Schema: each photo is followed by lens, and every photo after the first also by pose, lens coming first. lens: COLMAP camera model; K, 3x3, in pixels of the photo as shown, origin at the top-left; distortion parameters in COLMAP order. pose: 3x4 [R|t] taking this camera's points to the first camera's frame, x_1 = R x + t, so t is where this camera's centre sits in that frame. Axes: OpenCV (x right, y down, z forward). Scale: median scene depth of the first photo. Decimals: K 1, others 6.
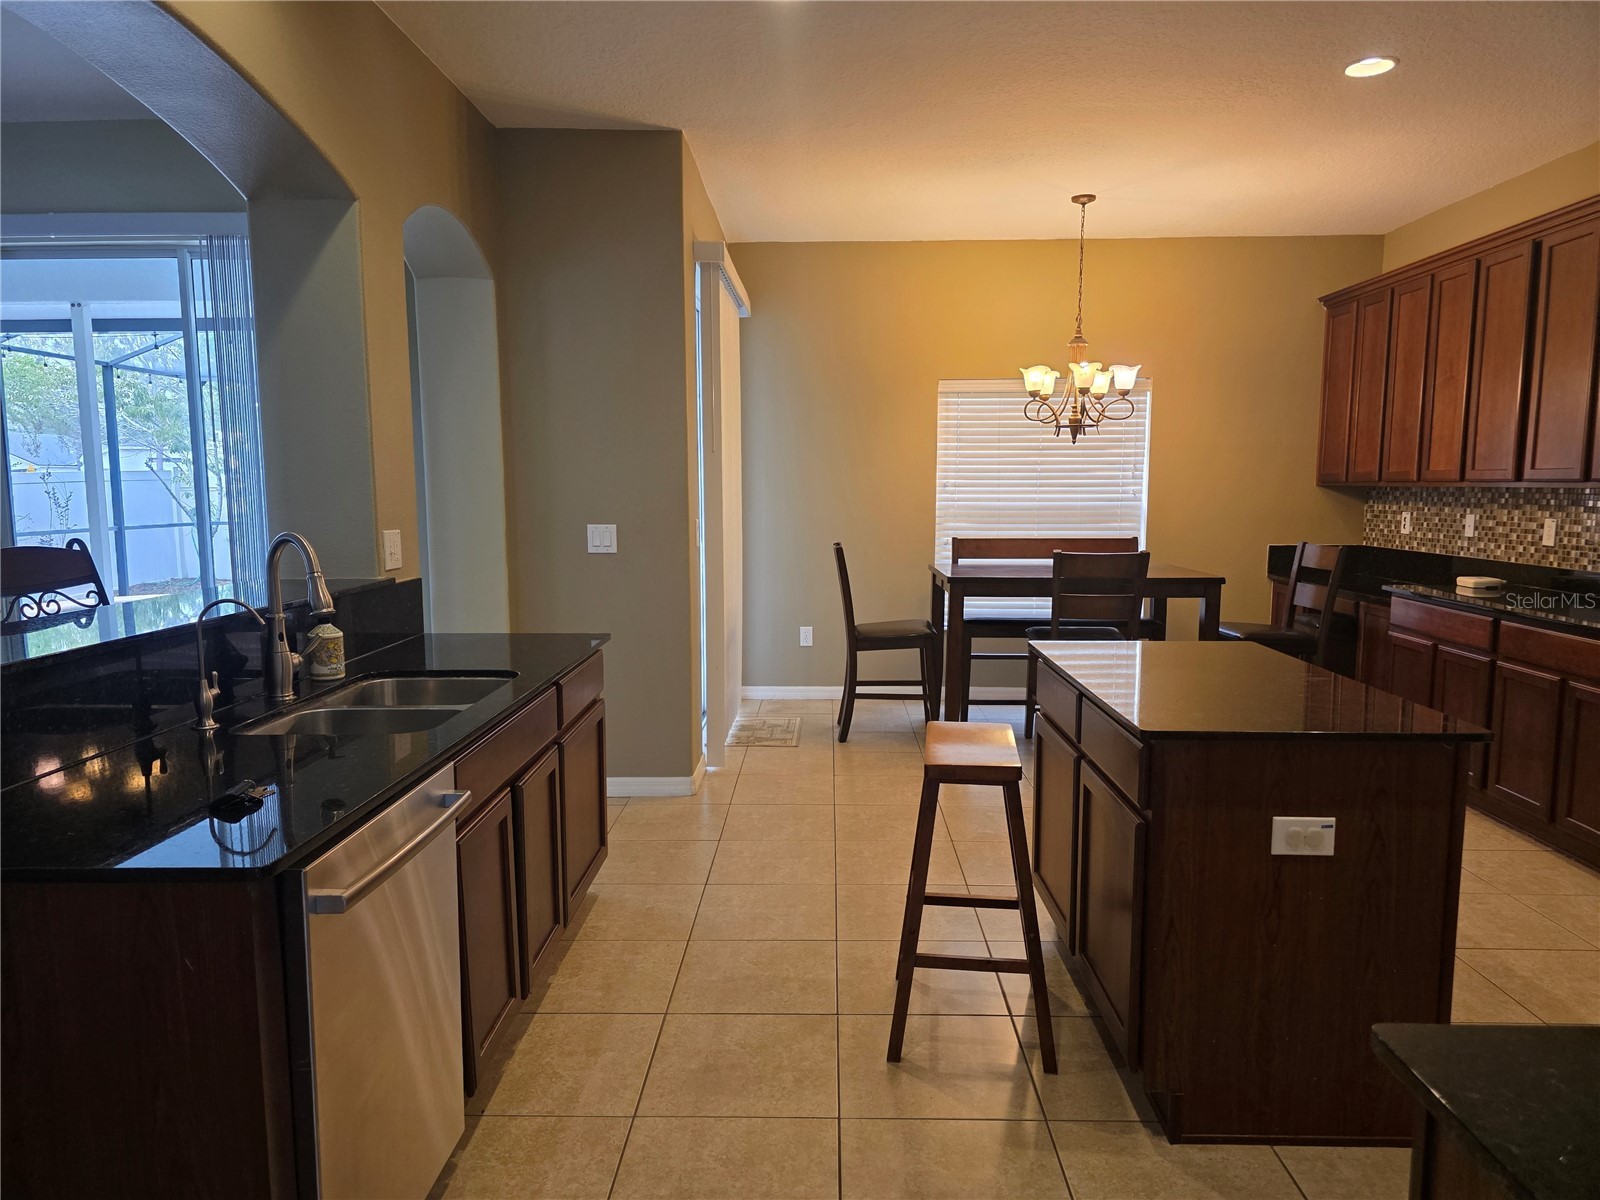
lens RADIAL K [[1066.1, 0, 797.2], [0, 1066.1, 606.1], [0, 0, 1]] dist [0.017448, -0.015152]
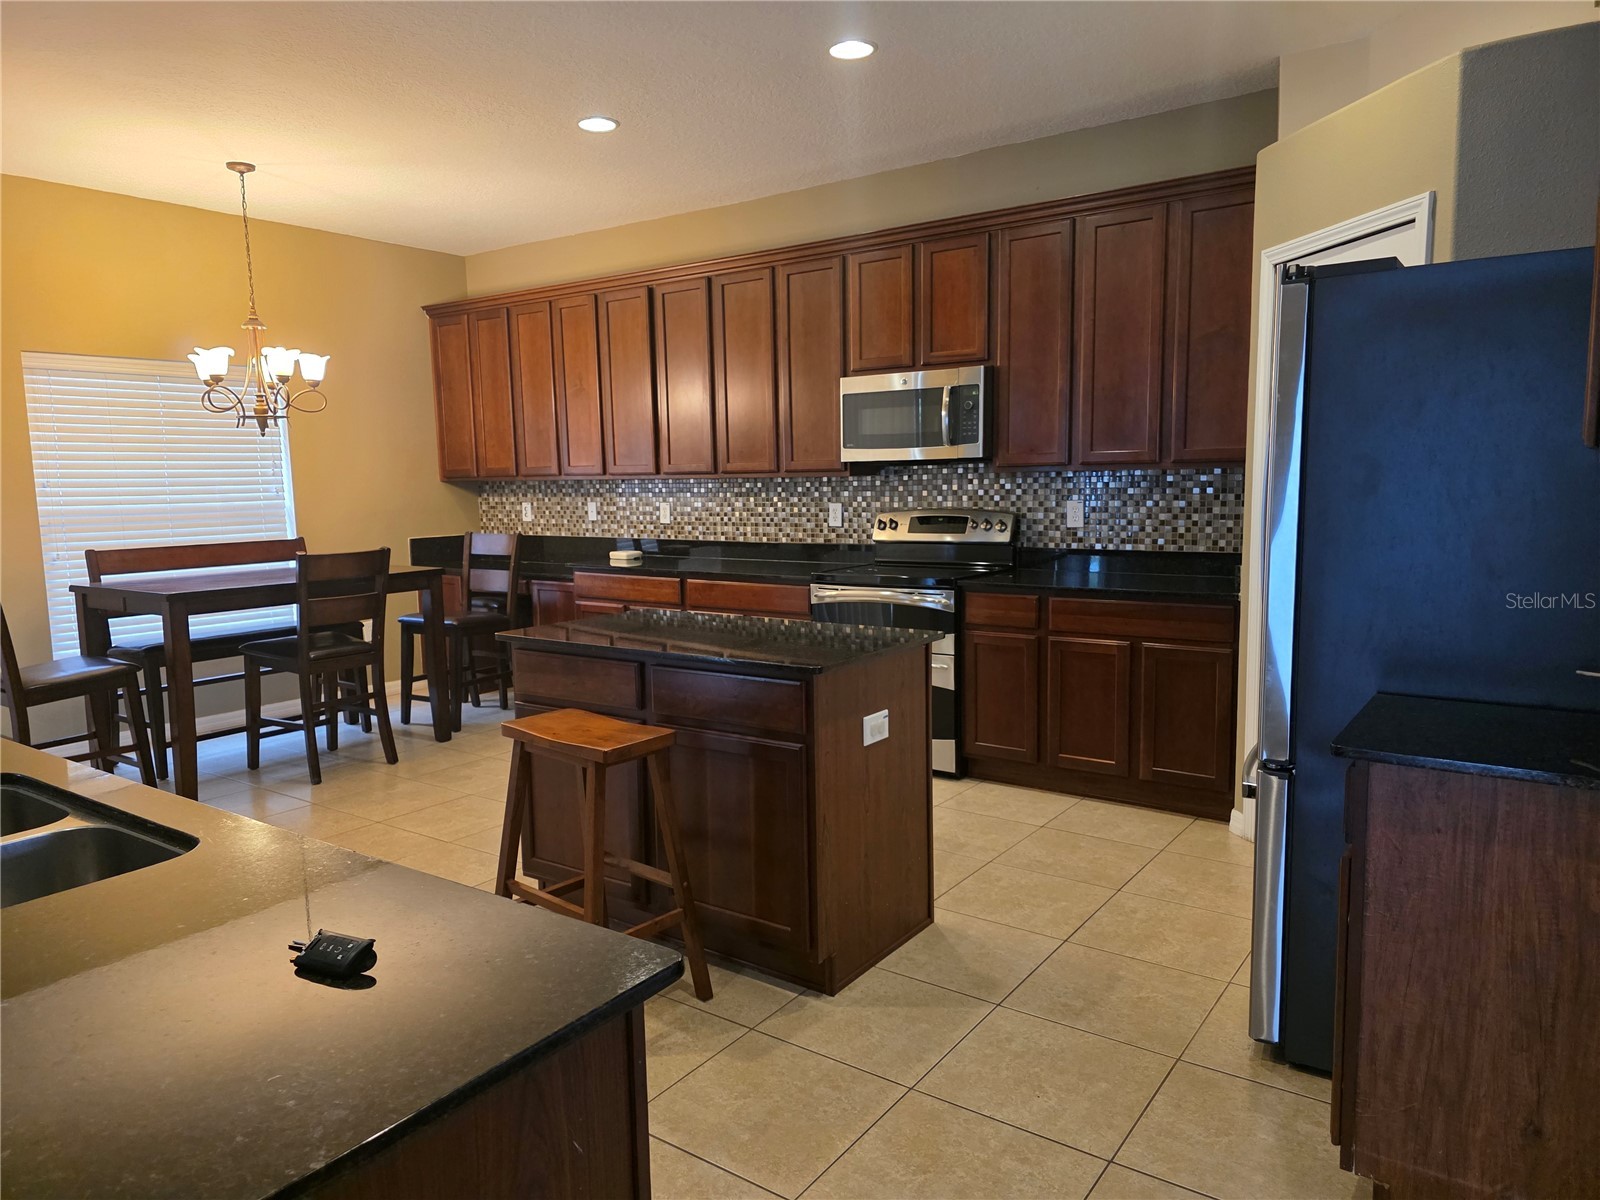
lens RADIAL K [[1066.1, 0, 797.5], [0, 1066.1, 602.4], [0, 0, 1]] dist [0.017448, -0.015152]
pose [[0.560678, -0.104474, 0.821416, -0.261178], [0.110219, 0.992597, 0.051013, -0.008106], [-0.820665, 0.061934, 0.568043, 0.121223]]
